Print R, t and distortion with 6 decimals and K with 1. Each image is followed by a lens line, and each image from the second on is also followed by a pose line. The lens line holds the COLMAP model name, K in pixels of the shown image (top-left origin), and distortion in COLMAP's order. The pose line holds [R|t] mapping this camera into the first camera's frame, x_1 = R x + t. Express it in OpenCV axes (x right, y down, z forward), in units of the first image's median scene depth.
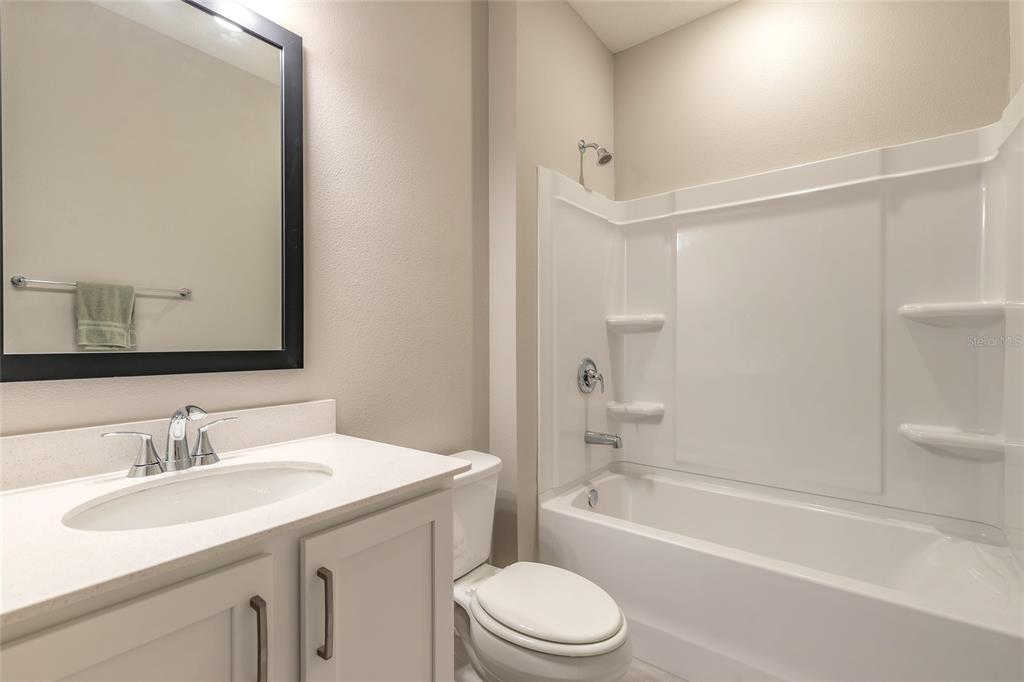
lens RADIAL K [[461.6, 0, 472.8], [0, 461.6, 345.4], [0, 0, 1]] dist [0.005652, -0.000727]
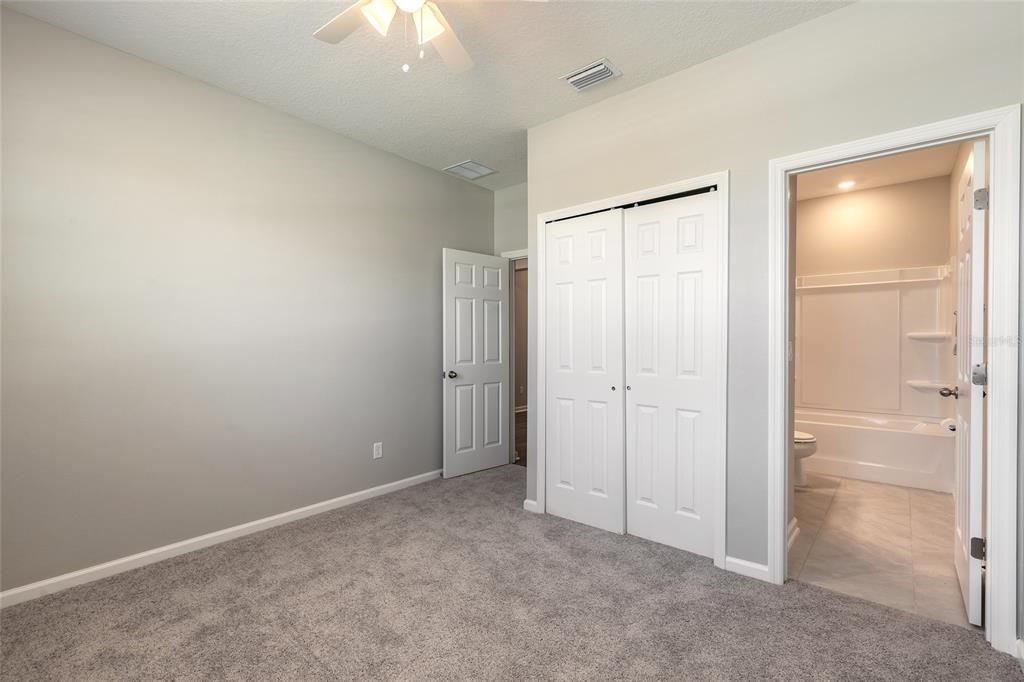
lens RADIAL K [[461.6, 0, 471.3], [0, 461.6, 343.8], [0, 0, 1]] dist [0.005652, -0.000727]
pose [[0.999488, -0.000840, -0.031985, -1.344231], [0.000939, 0.999995, 0.003079, -0.039092], [0.031982, -0.003107, 0.999484, -1.568055]]
